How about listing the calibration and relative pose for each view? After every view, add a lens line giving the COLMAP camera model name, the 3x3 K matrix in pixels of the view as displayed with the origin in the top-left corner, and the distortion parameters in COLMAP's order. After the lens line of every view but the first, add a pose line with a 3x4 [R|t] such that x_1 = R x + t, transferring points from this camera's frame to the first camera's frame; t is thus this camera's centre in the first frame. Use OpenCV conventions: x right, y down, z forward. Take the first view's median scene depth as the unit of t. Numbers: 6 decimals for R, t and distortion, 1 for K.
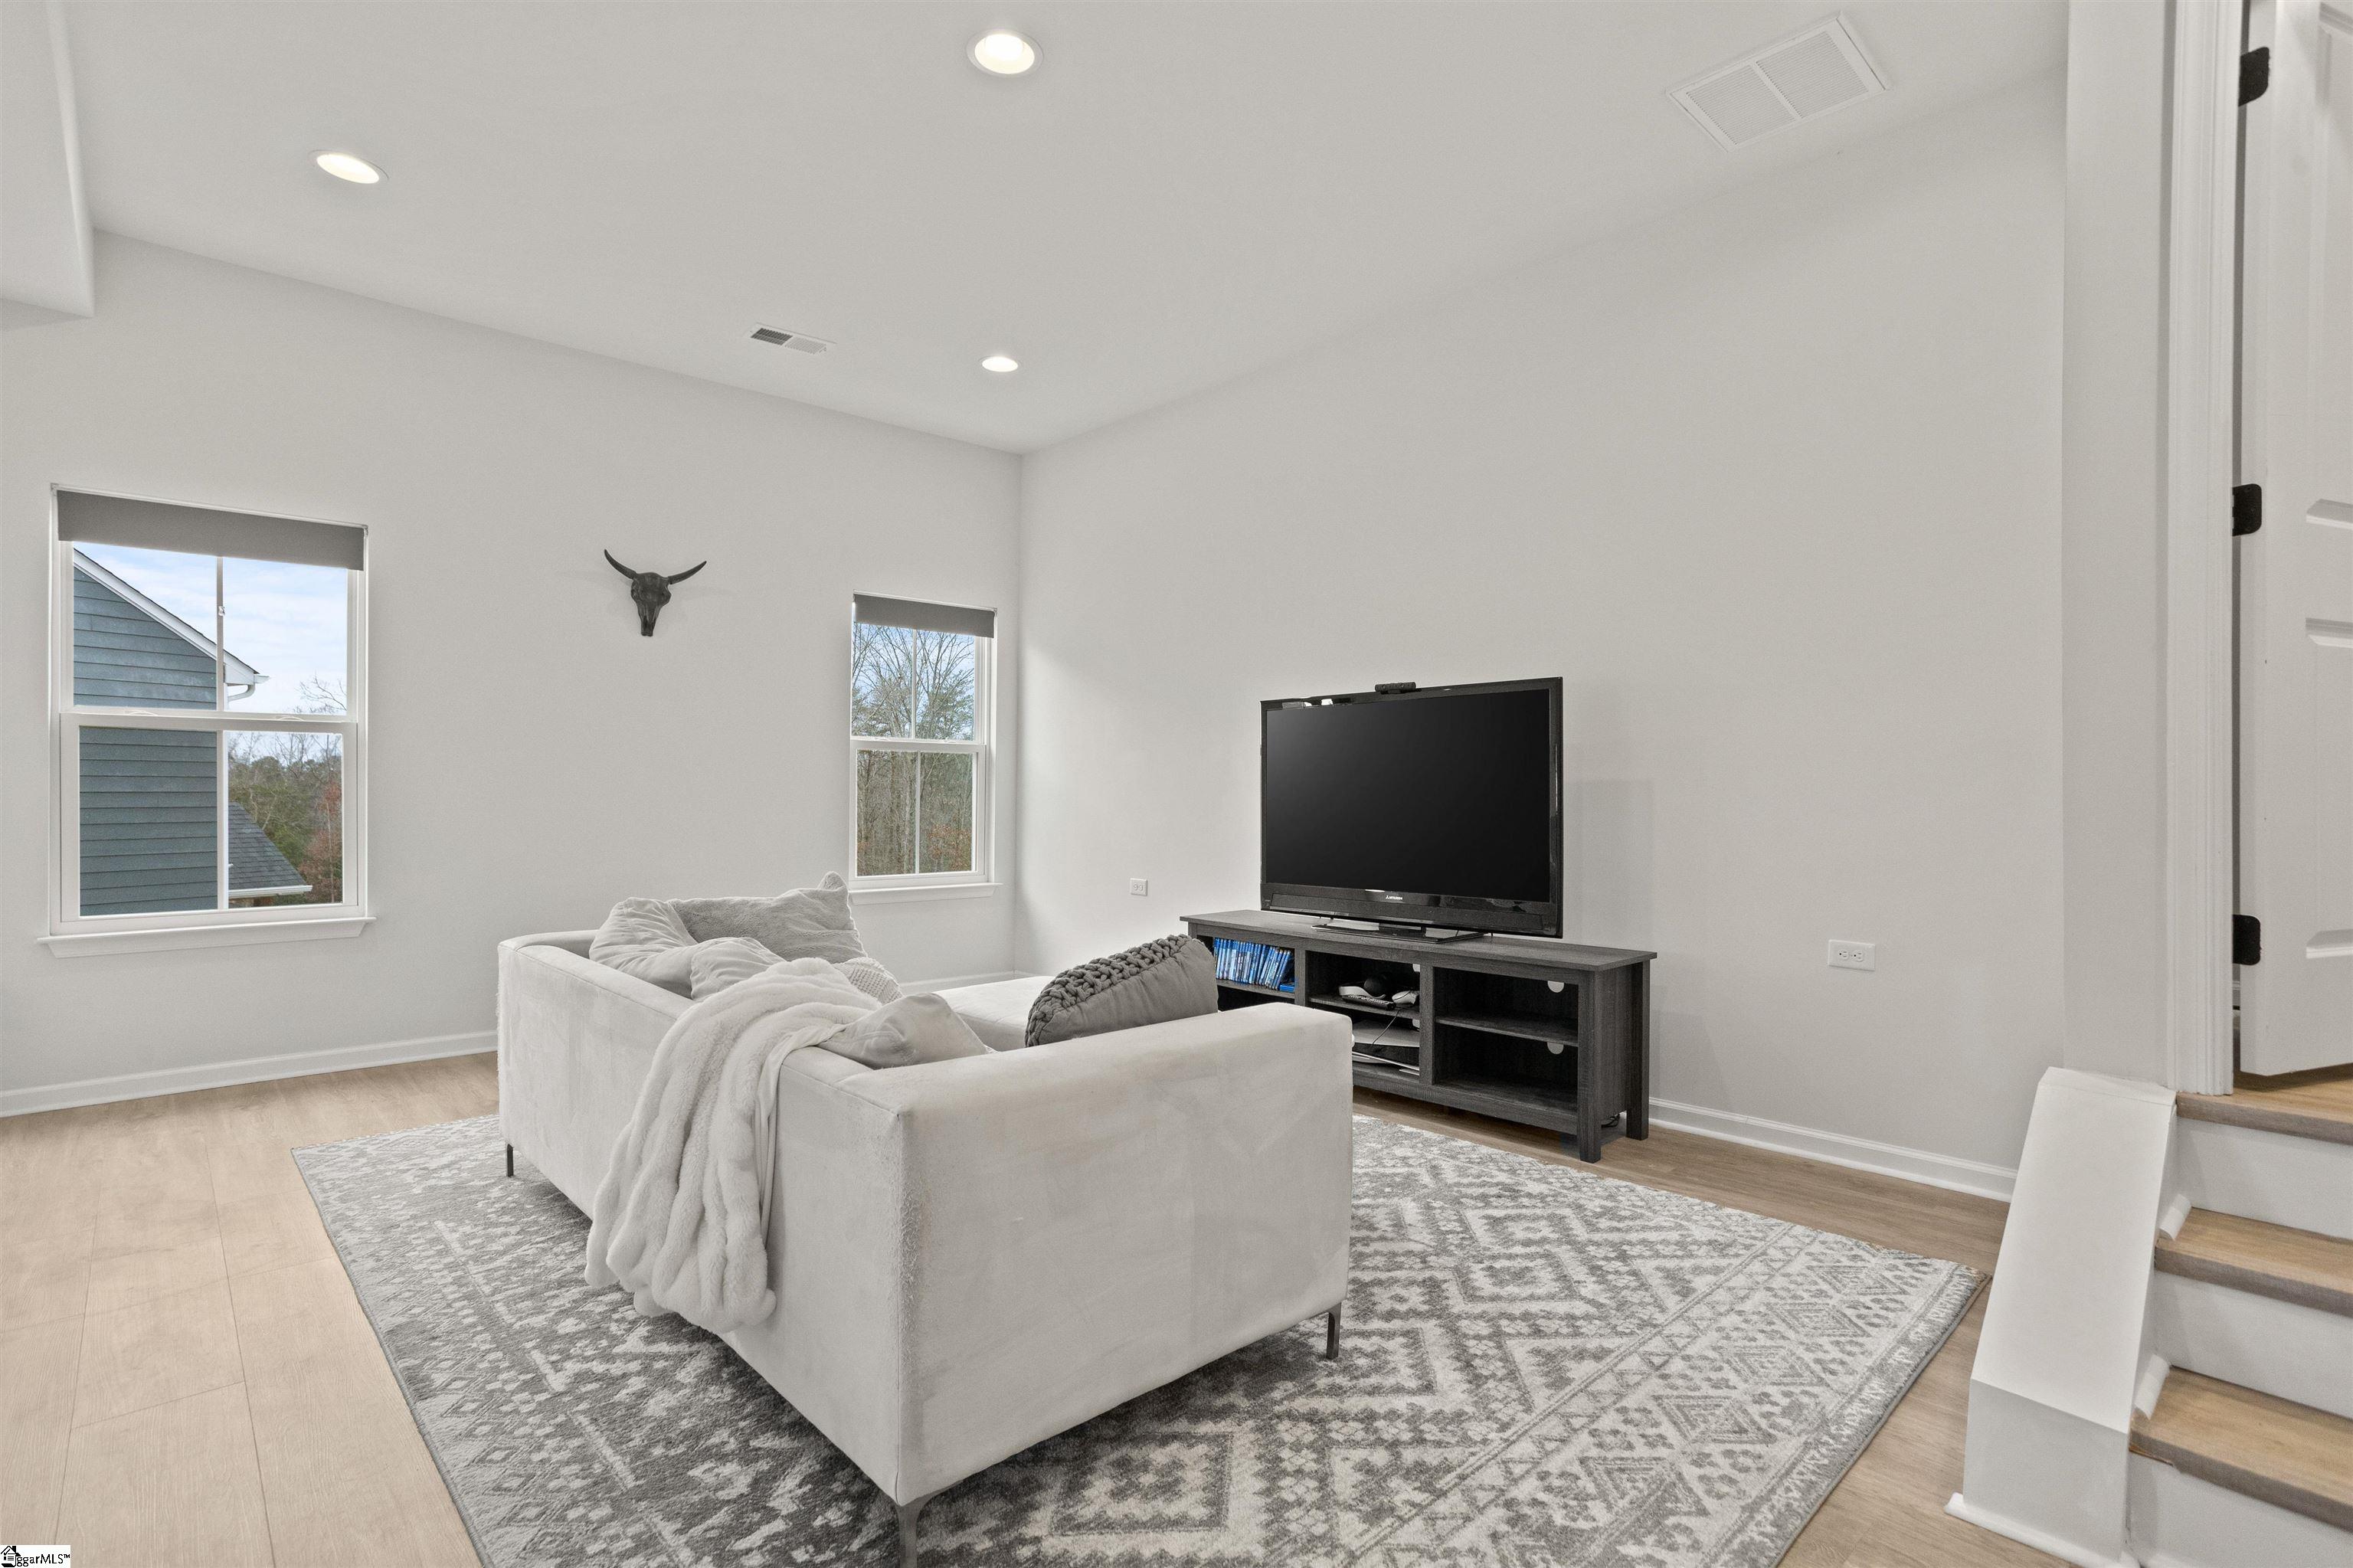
lens RADIAL K [[1112.5, 0, 1174.0], [0, 1112.5, 780.2], [0, 0, 1]] dist [0.001609, 0.000559]
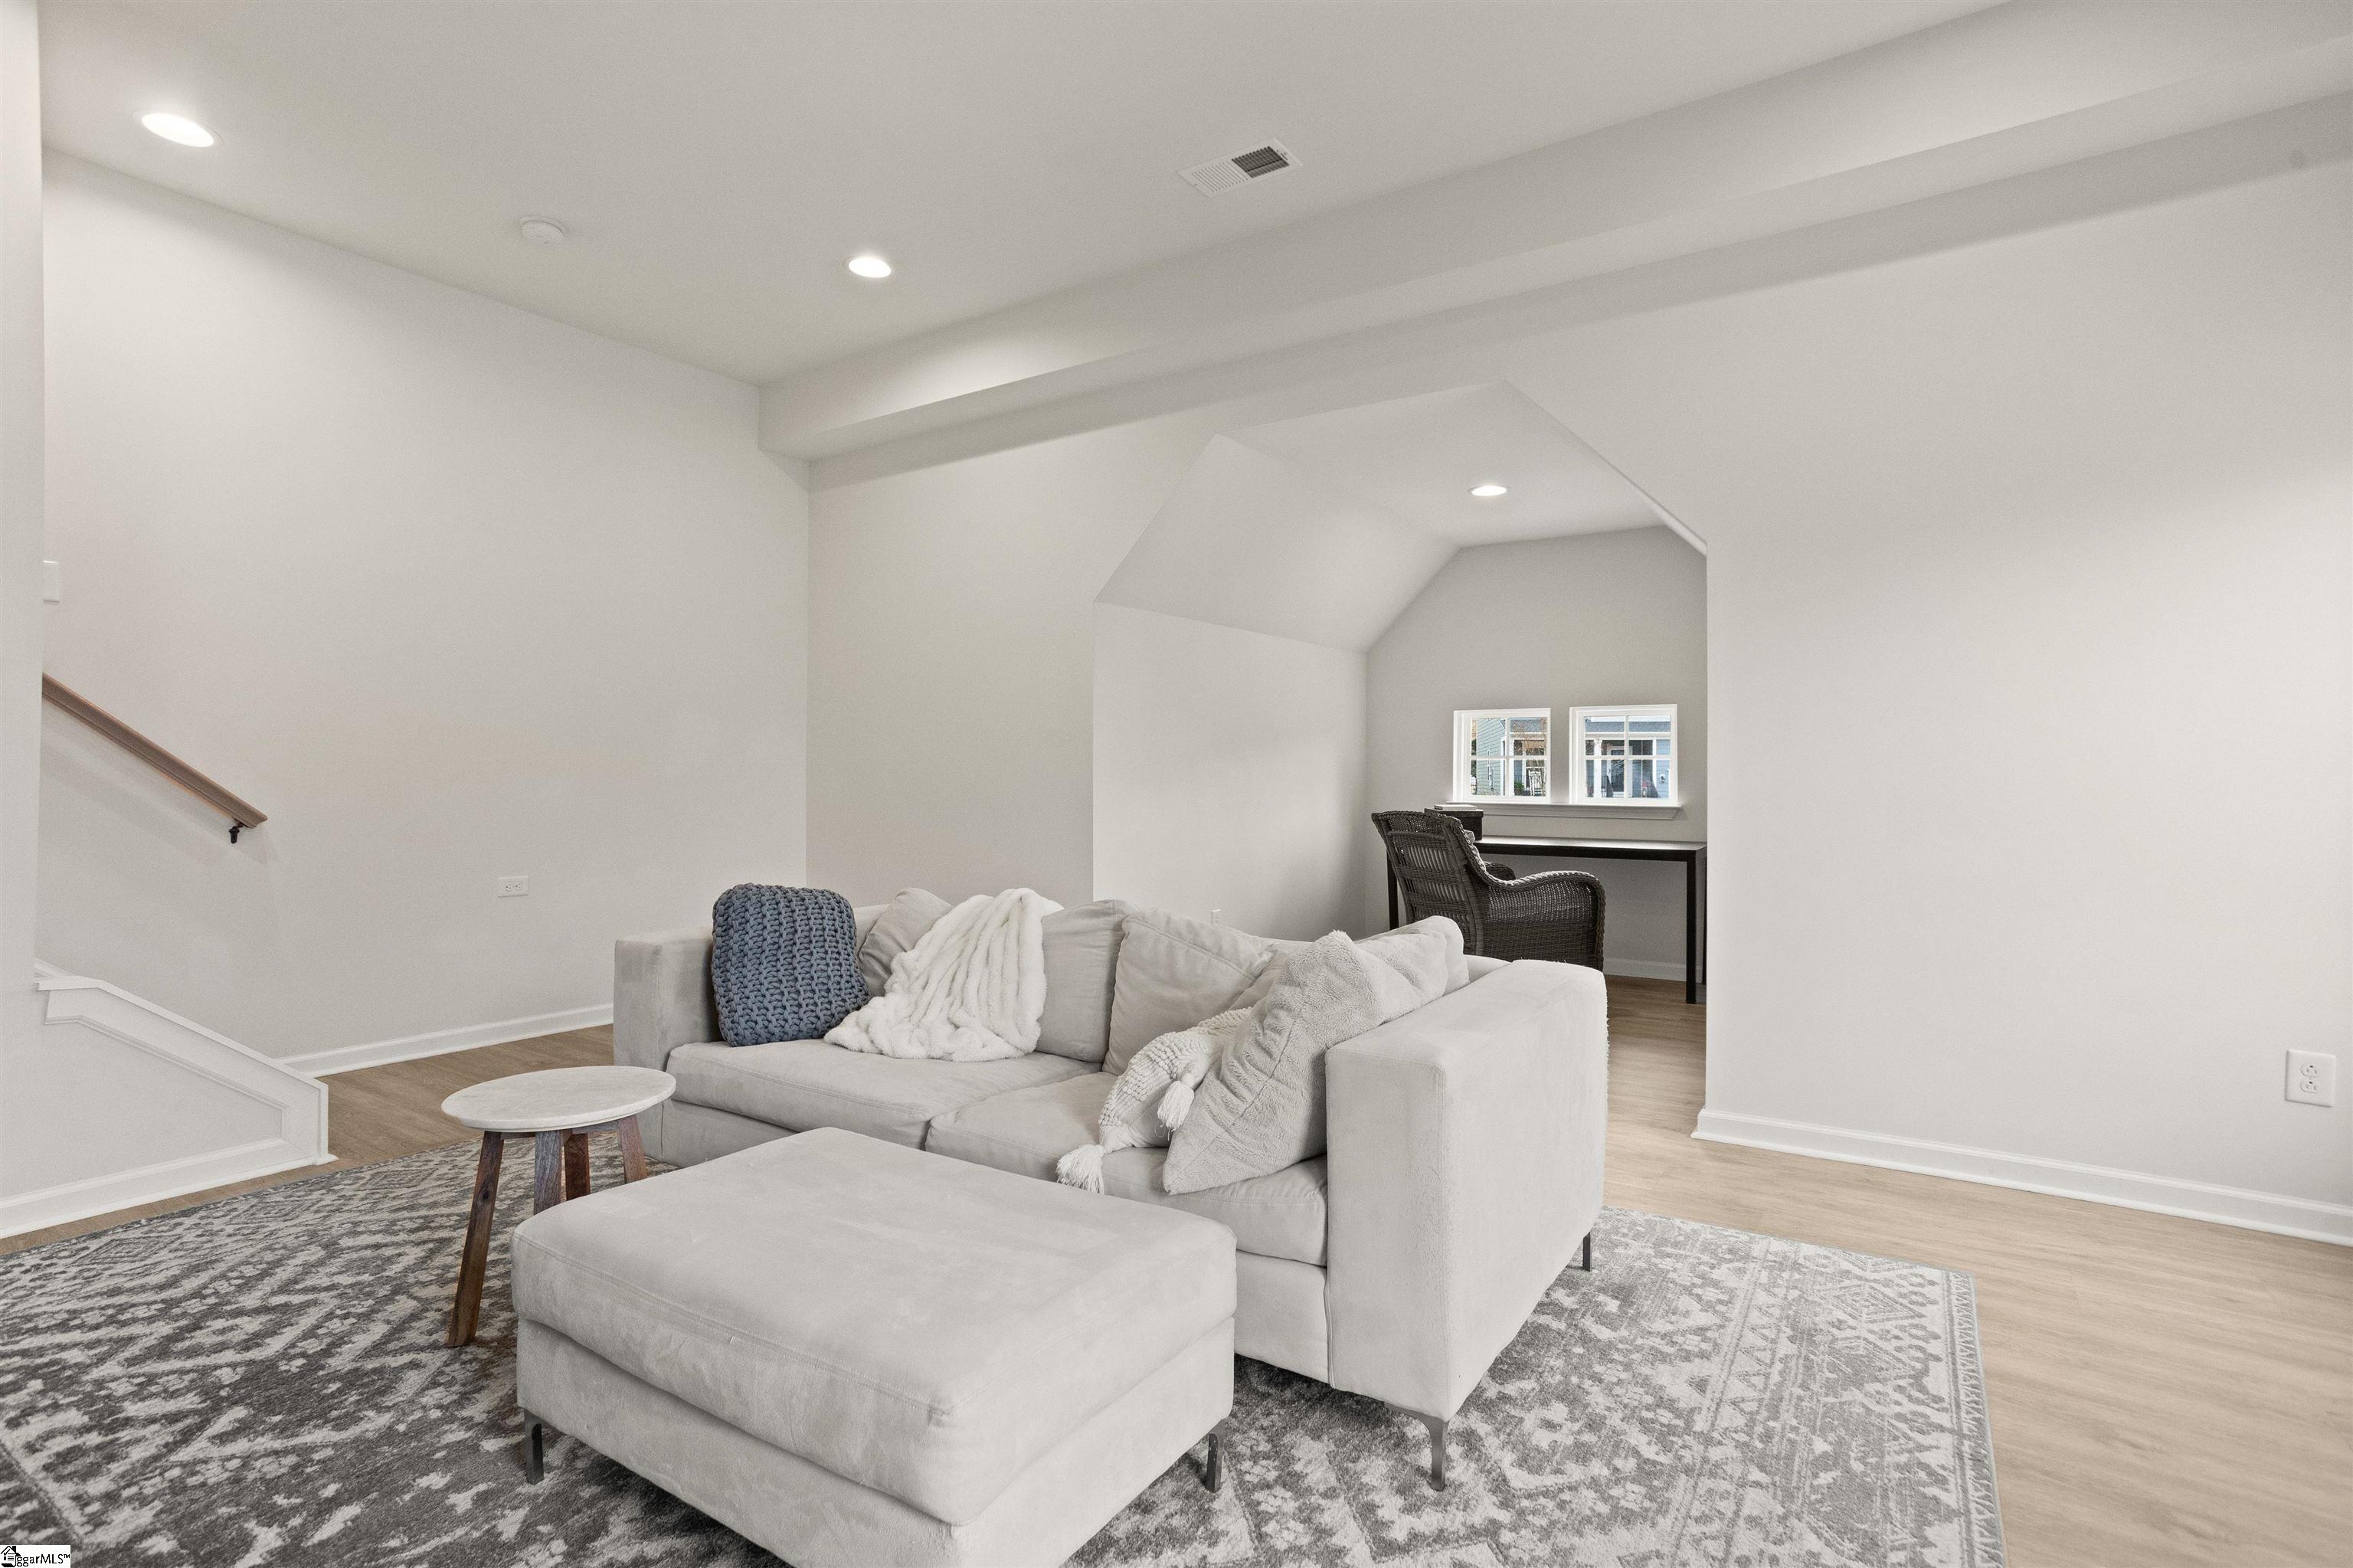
lens RADIAL K [[1112.5, 0, 1176.0], [0, 1112.5, 787.7], [0, 0, 1]] dist [0.001609, 0.000559]
pose [[-0.975135, 0.002443, -0.221597, -0.159186], [0.000988, 0.999977, 0.006676, 0.020992], [0.221608, 0.006291, -0.975115, 1.967283]]
